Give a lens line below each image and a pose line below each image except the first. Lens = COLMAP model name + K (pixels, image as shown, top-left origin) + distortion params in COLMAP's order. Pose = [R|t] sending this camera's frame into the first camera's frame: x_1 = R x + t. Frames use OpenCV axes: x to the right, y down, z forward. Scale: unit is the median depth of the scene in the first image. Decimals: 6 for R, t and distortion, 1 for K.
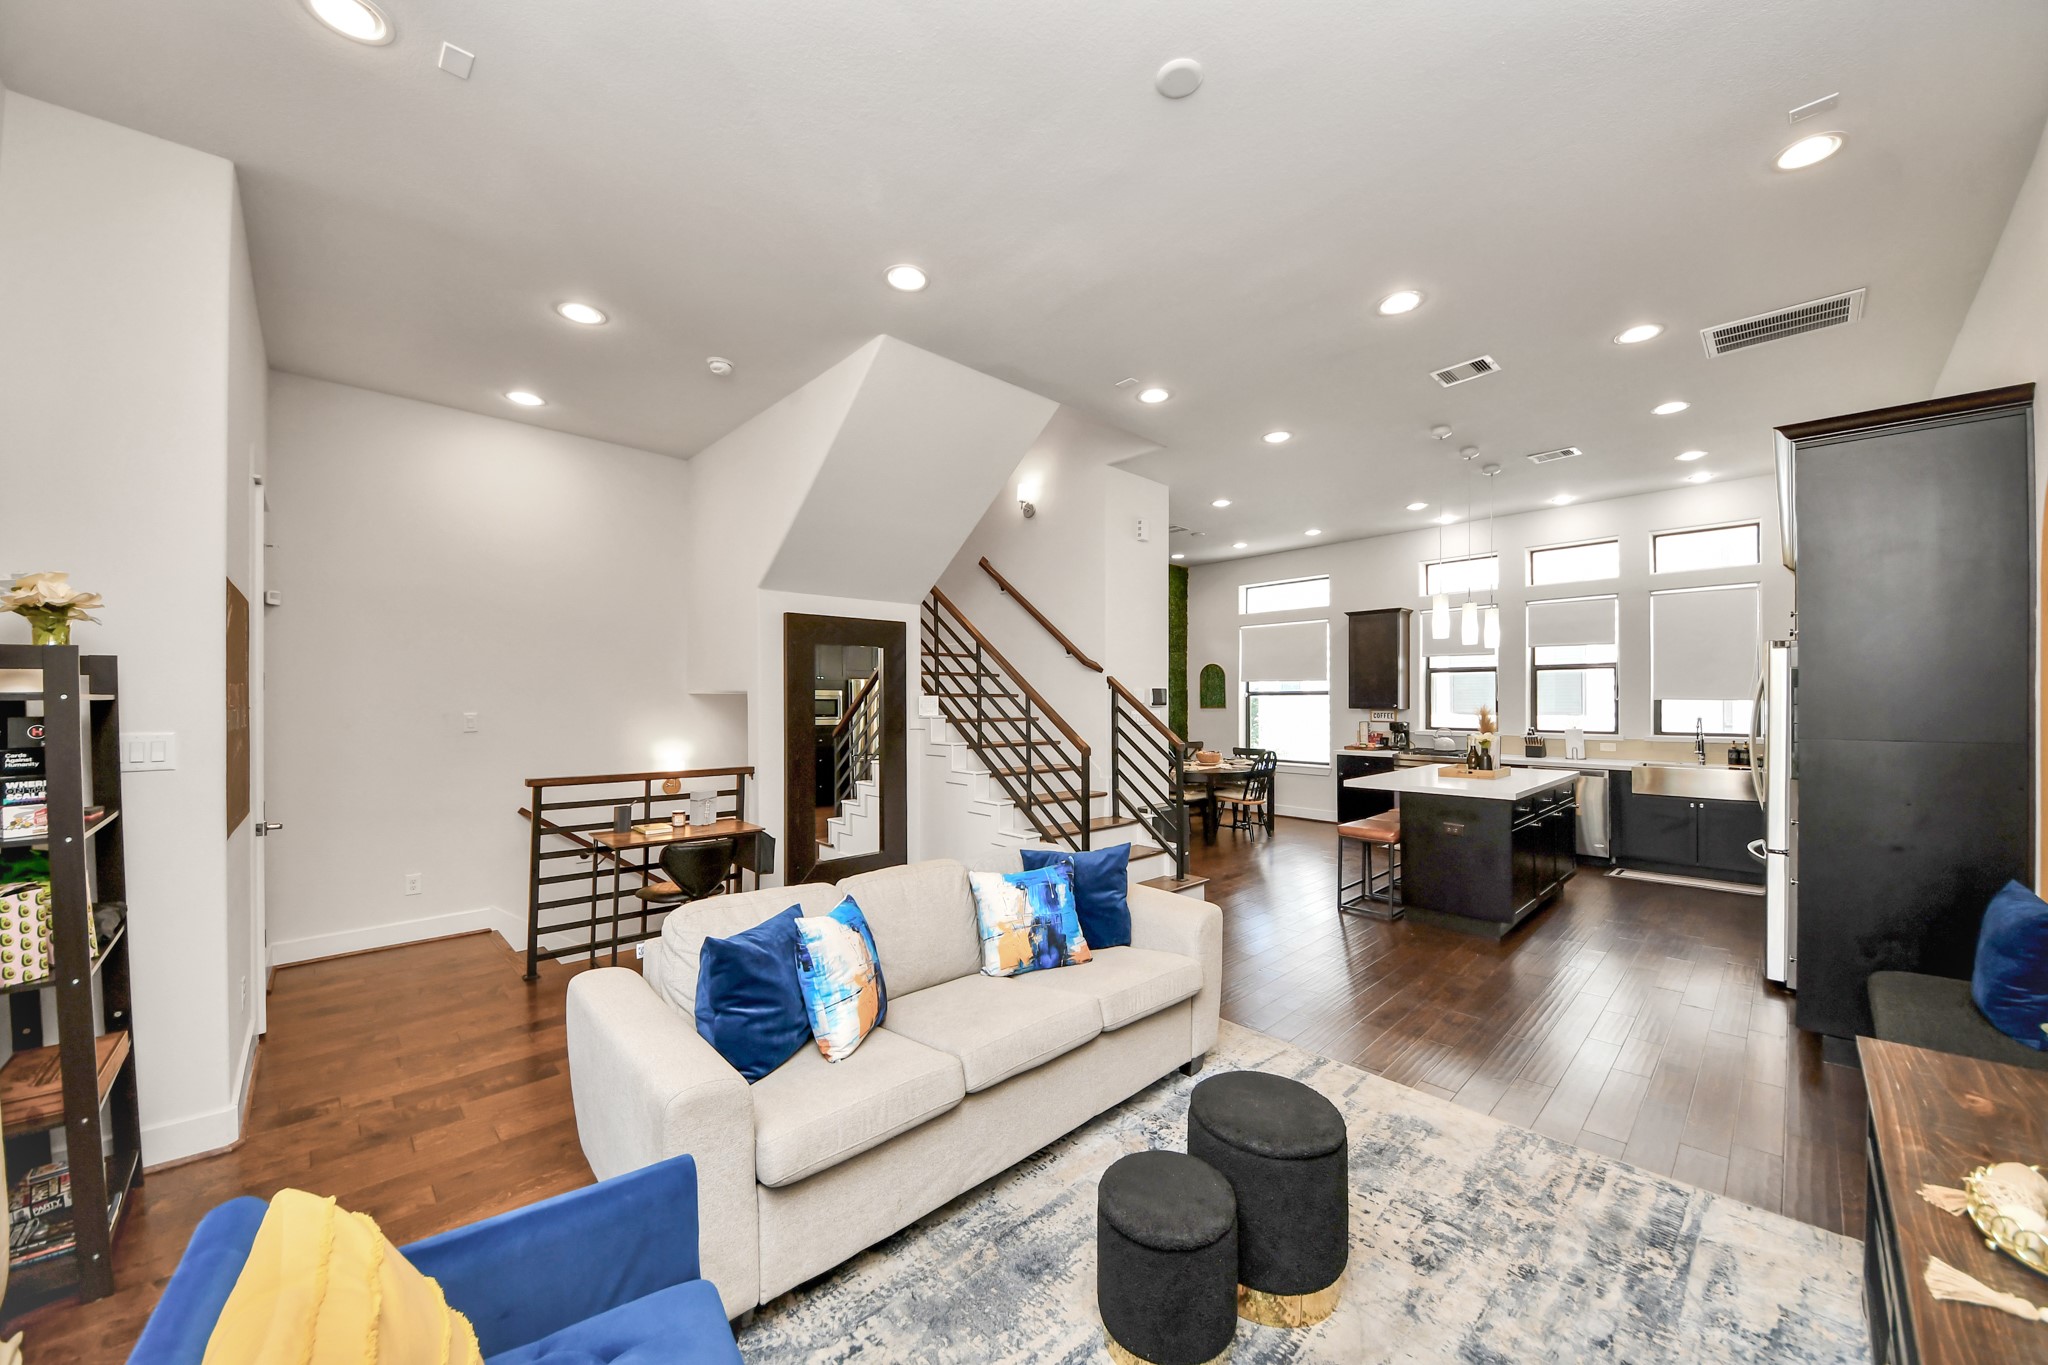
lens RADIAL K [[737.6, 0, 1012.0], [0, 737.6, 696.6], [0, 0, 1]] dist [0.022247, -0.018519]
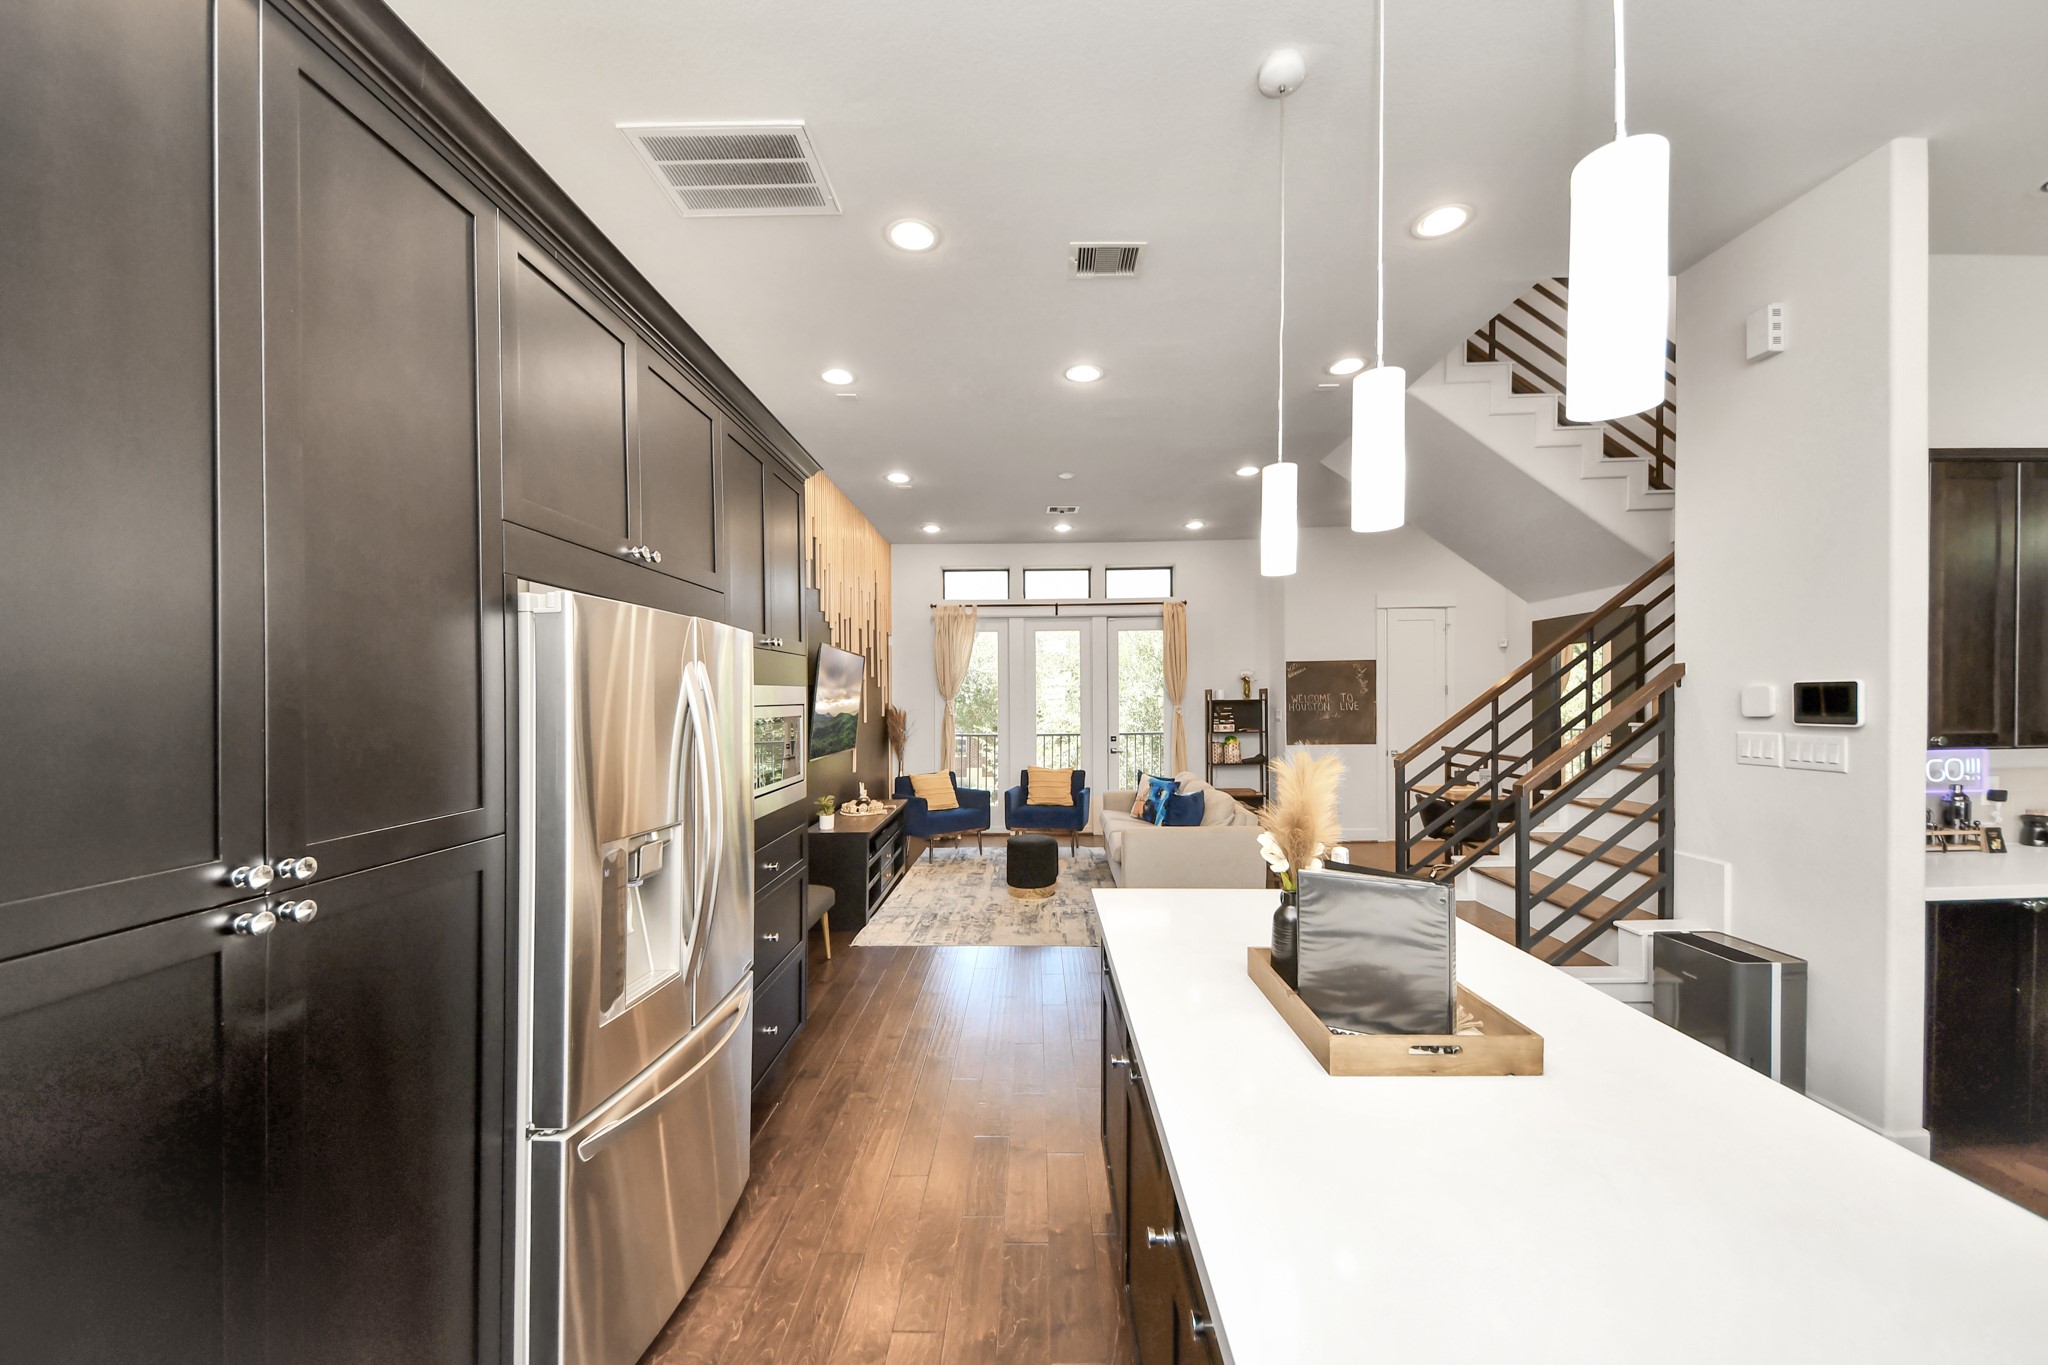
lens RADIAL K [[739.4, 0, 1032.2], [0, 739.4, 692.4], [0, 0, 1]] dist [0.024129, -0.000048]
pose [[-0.681290, 0.006508, -0.731984, 1.084219], [0.019431, 0.999769, -0.009197, -0.009245], [0.731755, -0.020489, -0.681259, 1.313408]]
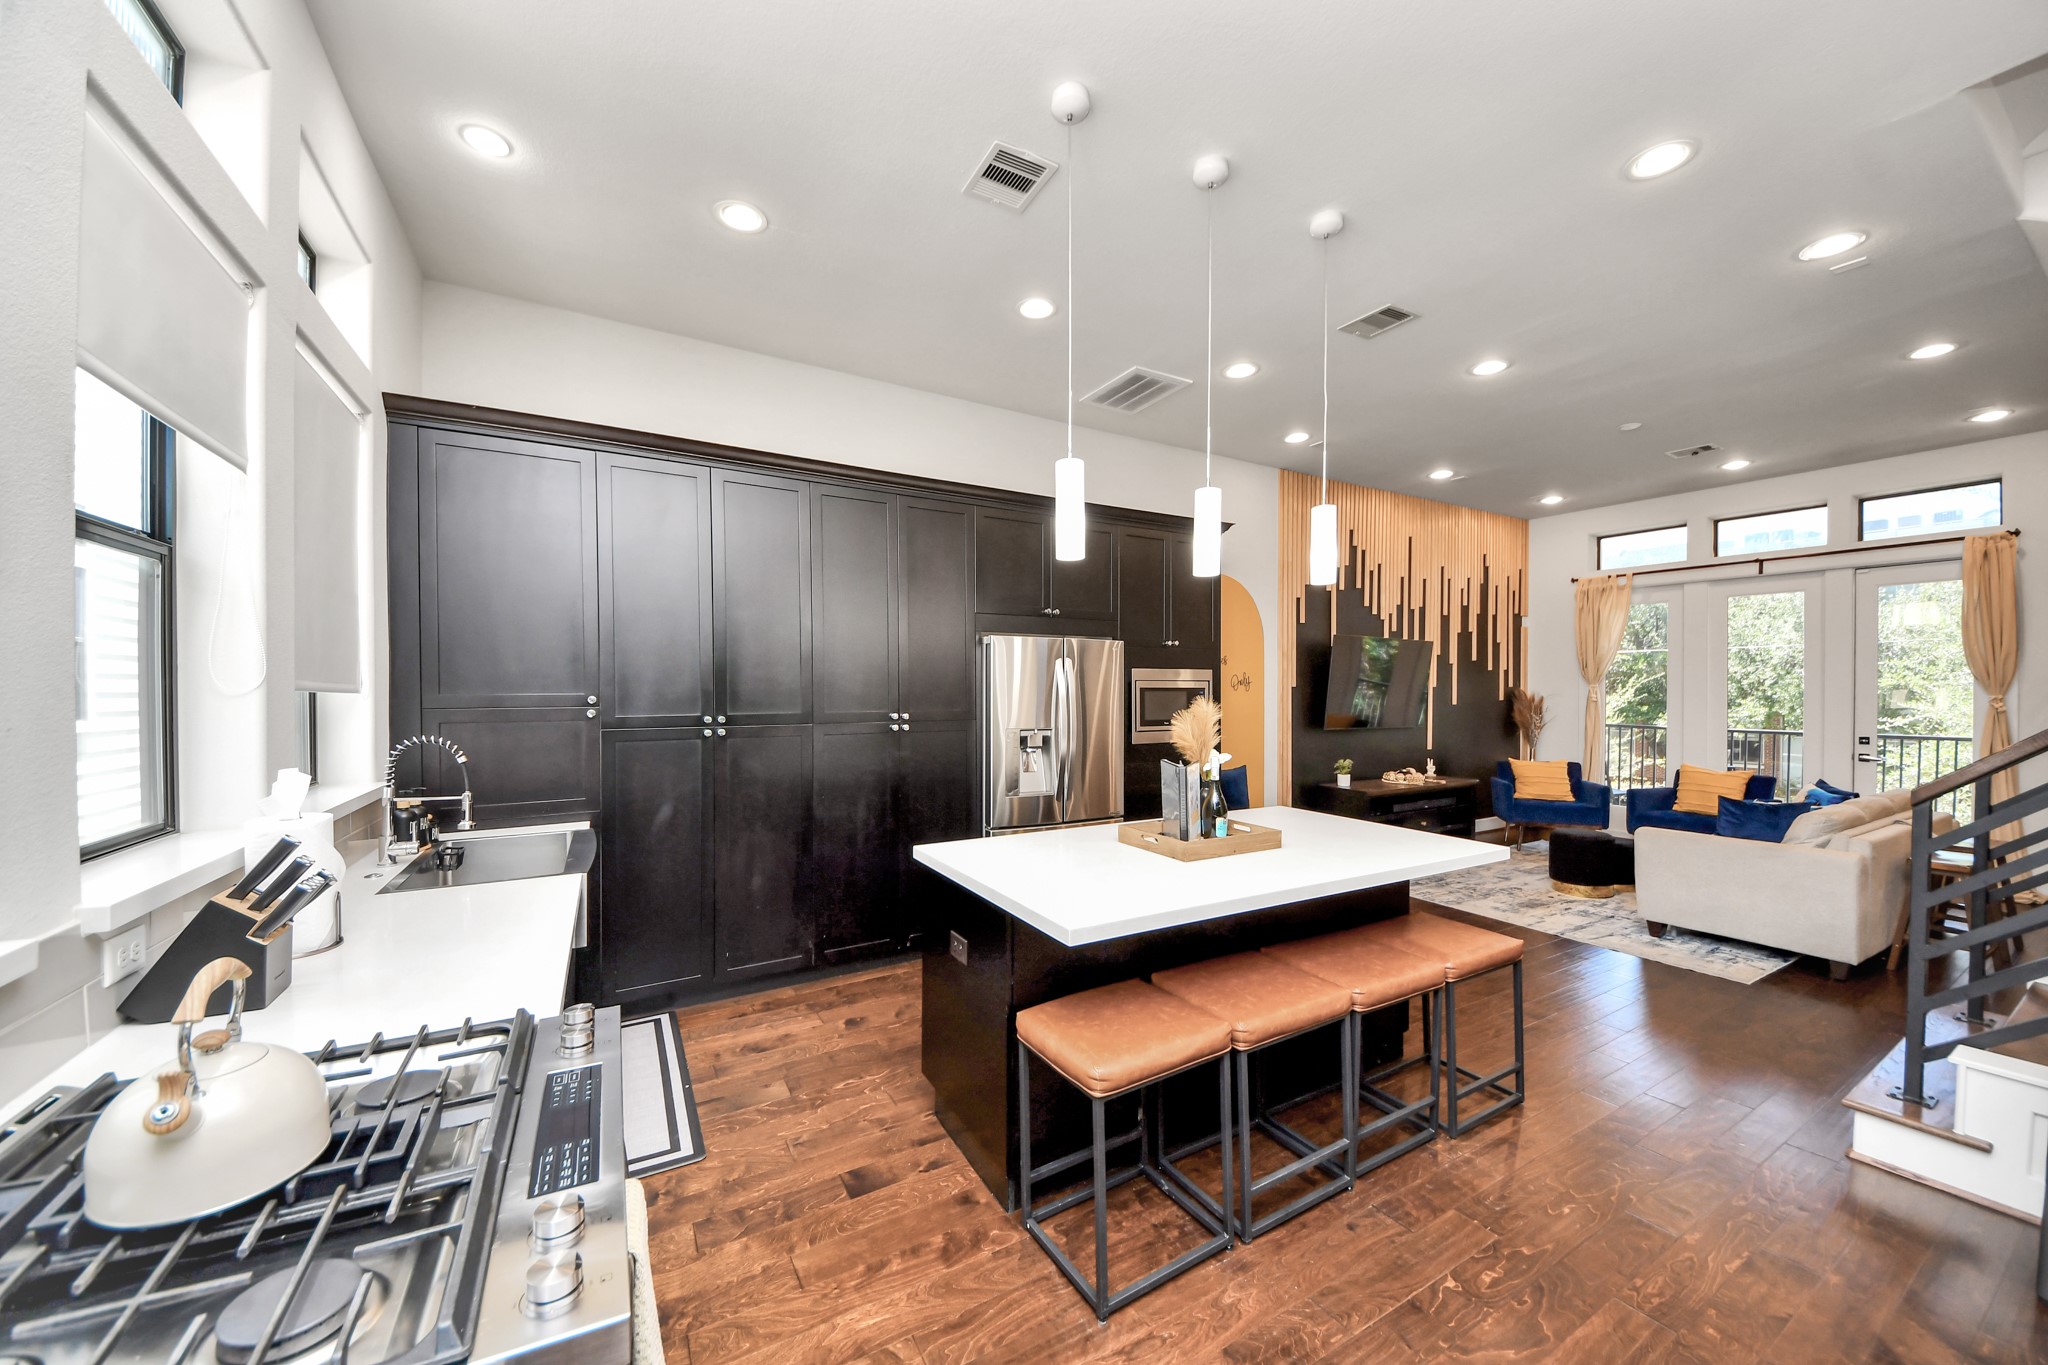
lens RADIAL K [[737.6, 0, 1012.0], [0, 737.6, 696.6], [0, 0, 1]] dist [0.022247, -0.018519]
pose [[-0.972673, 0.000758, 0.232176, 0.758421], [0.001717, 0.999991, 0.003926, 0.008173], [-0.232171, 0.004217, -0.972666, 1.798662]]
